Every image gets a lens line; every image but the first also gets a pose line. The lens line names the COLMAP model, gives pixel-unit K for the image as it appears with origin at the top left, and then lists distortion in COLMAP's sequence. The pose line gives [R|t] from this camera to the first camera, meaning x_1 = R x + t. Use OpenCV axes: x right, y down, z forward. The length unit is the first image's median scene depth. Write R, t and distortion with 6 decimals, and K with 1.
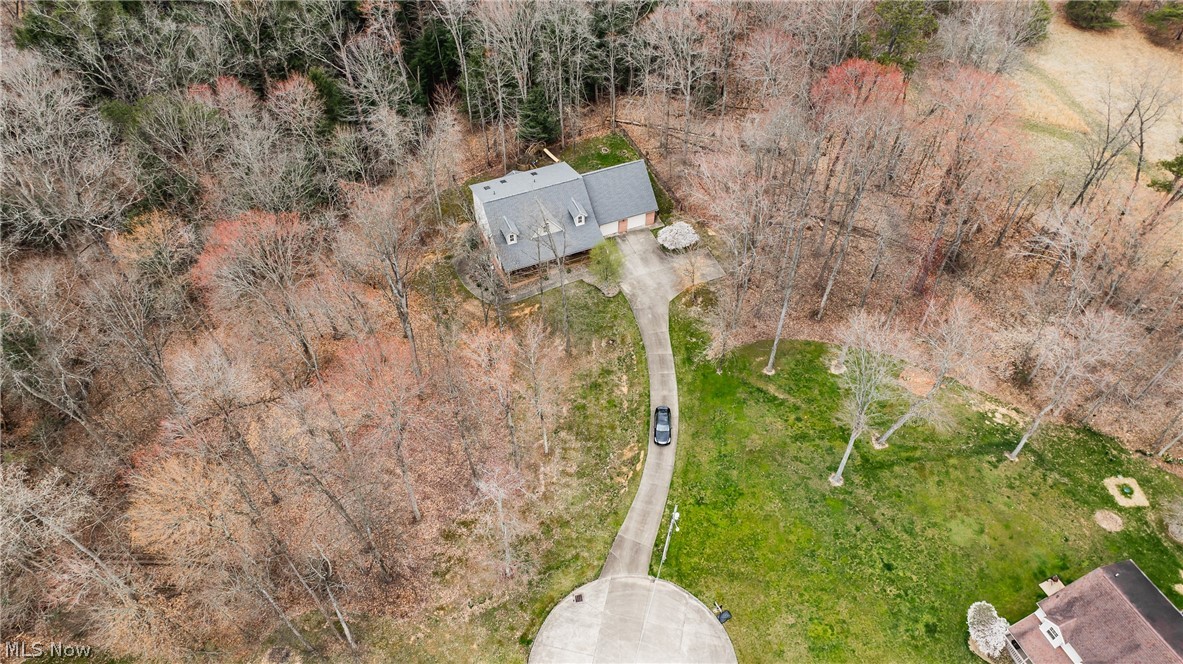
lens RADIAL K [[889.8, 0, 591.5], [0, 889.8, 332.0], [0, 0, 1]] dist [0.003069, -0.000204]
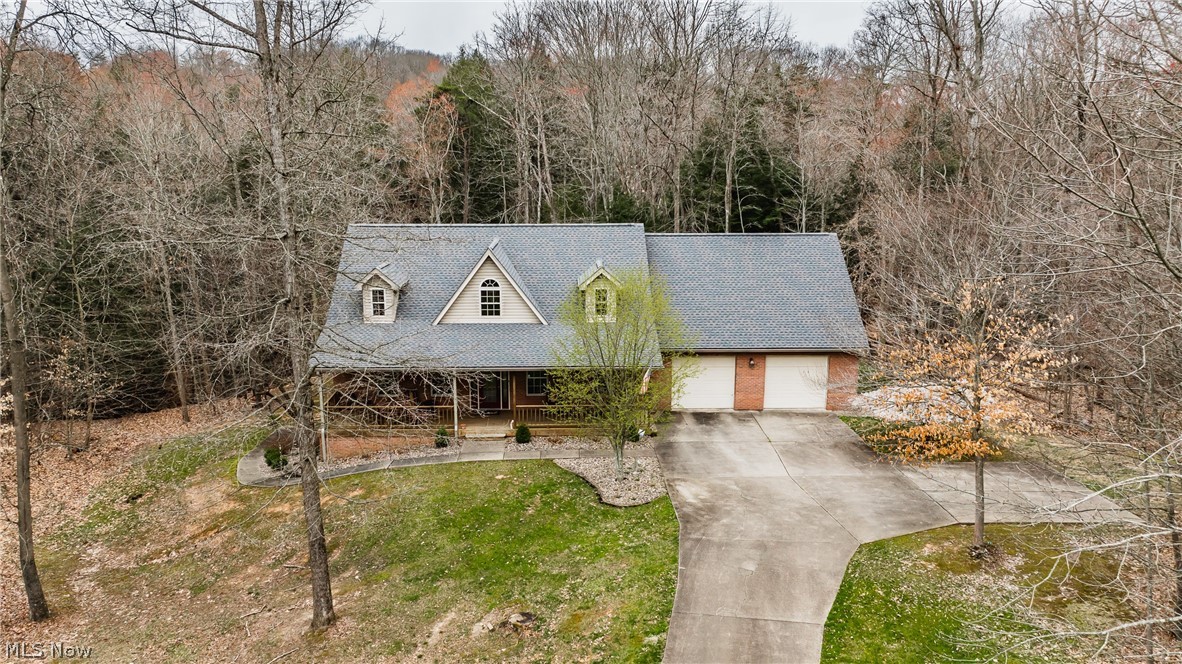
lens RADIAL K [[889.1, 0, 591.0], [0, 889.1, 332.0], [0, 0, 1]] dist [0.003069, -0.000204]
pose [[0.936242, 0.060978, -0.346023, 0.093781], [-0.260111, 0.782355, -0.565918, 0.063273], [0.236204, 0.619841, 0.748335, 0.753755]]
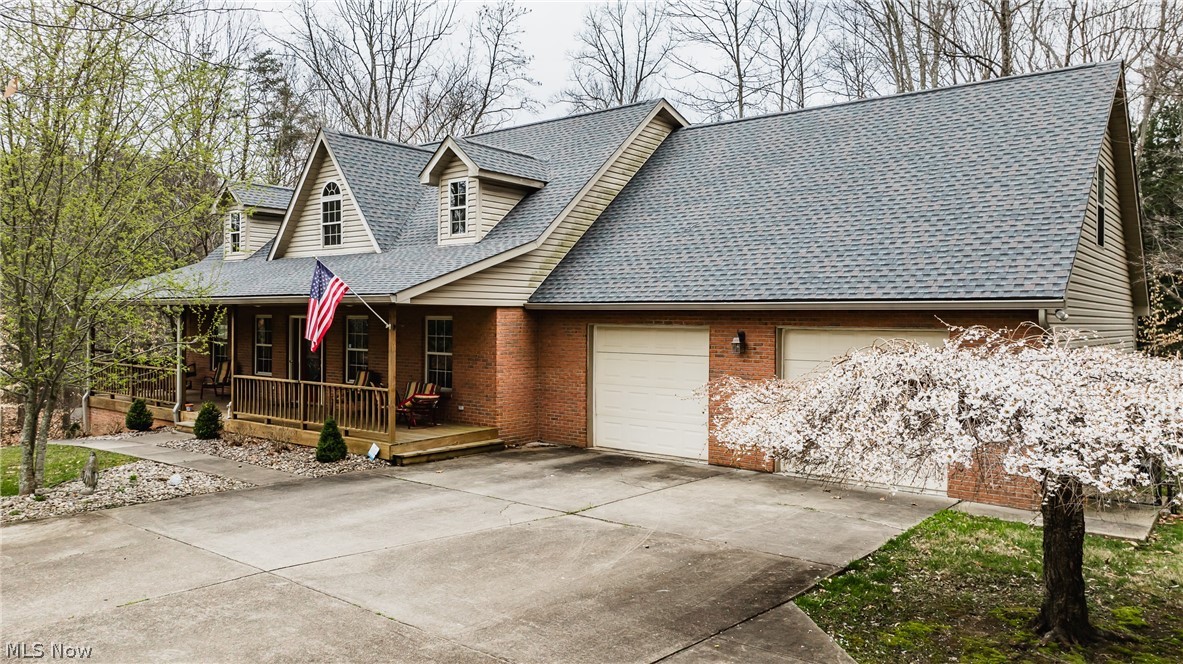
lens RADIAL K [[855.3, 0, 591.5], [0, 855.3, 332.0], [0, 0, 1]] dist [0.001272, 0.000252]
pose [[0.473504, -0.001802, -0.880790, 0.134785], [-0.669148, 0.649522, -0.361057, -0.069493], [0.572743, 0.760341, 0.306345, 0.966795]]
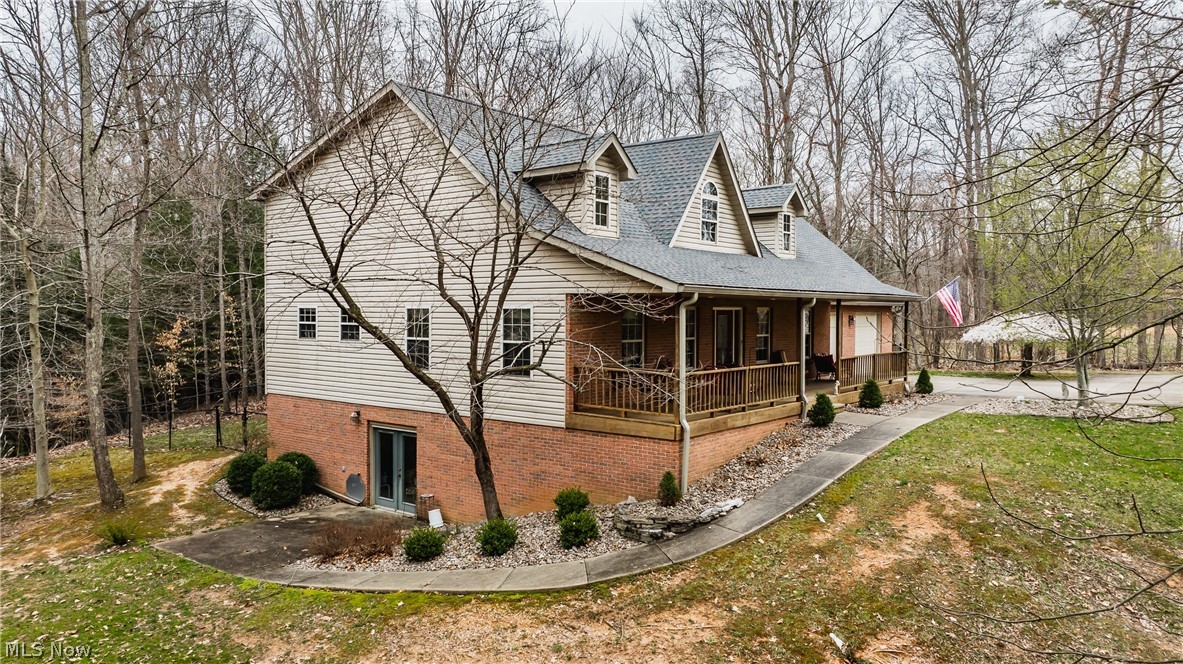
lens RADIAL K [[889.8, 0, 591.5], [0, 889.8, 332.0], [0, 0, 1]] dist [0.003069, -0.000204]
pose [[0.880847, -0.016730, 0.473106, -0.165658], [0.361615, 0.668751, -0.649620, 0.023678], [-0.305521, 0.743298, 0.595117, 0.881469]]
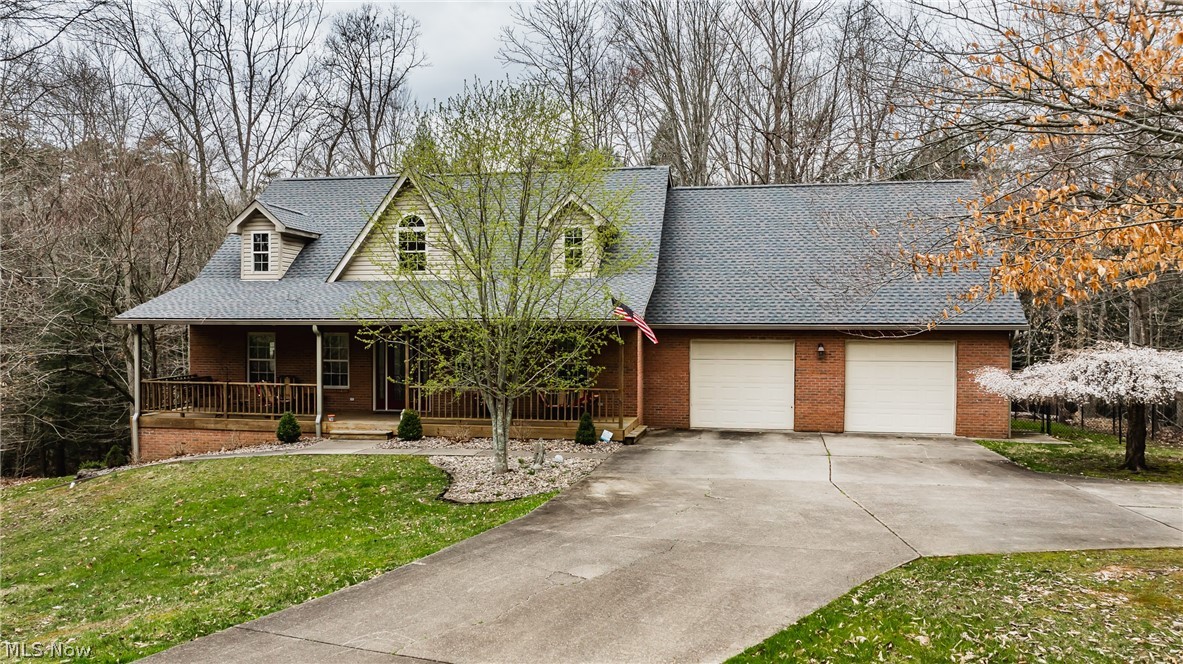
lens RADIAL K [[889.8, 0, 591.5], [0, 889.8, 332.0], [0, 0, 1]] dist [0.003069, -0.000204]
pose [[0.831852, -0.012271, -0.554863, 0.104014], [-0.413831, 0.652468, -0.634846, 0.016216], [0.369820, 0.757717, 0.537678, 0.890054]]
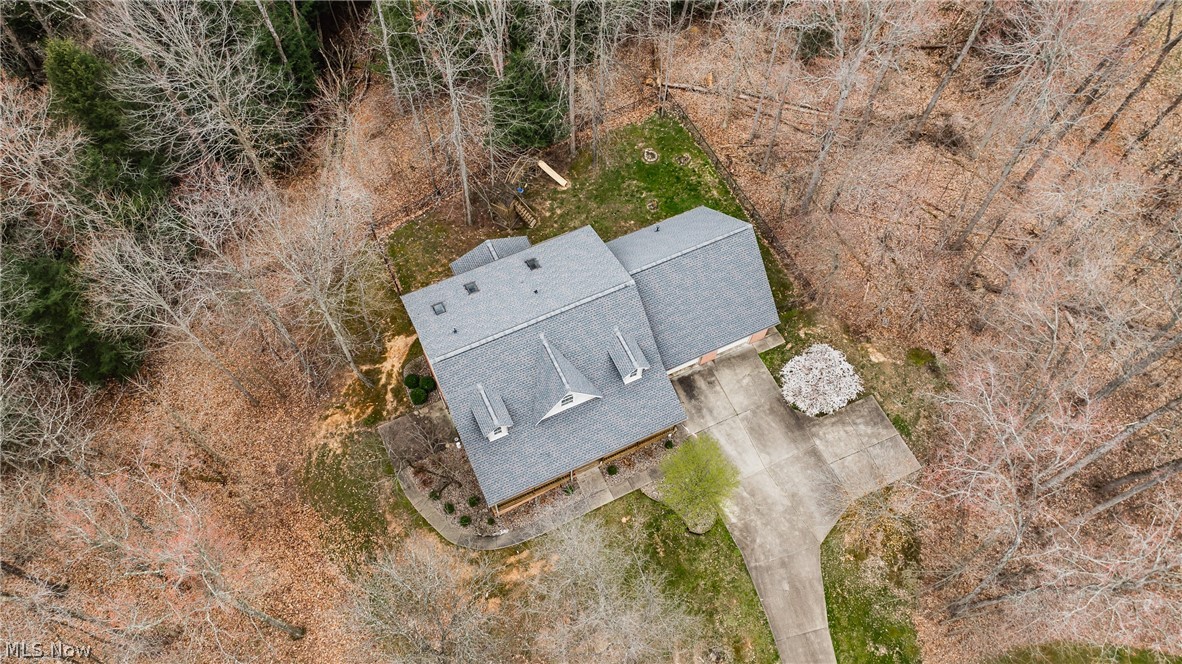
lens RADIAL K [[889.1, 0, 591.0], [0, 889.1, 332.0], [0, 0, 1]] dist [0.003069, -0.000204]
pose [[0.998423, -0.036466, 0.042686, -0.055415], [0.026368, 0.975838, 0.216898, -0.251279], [-0.049564, -0.215430, 0.975261, 0.520270]]
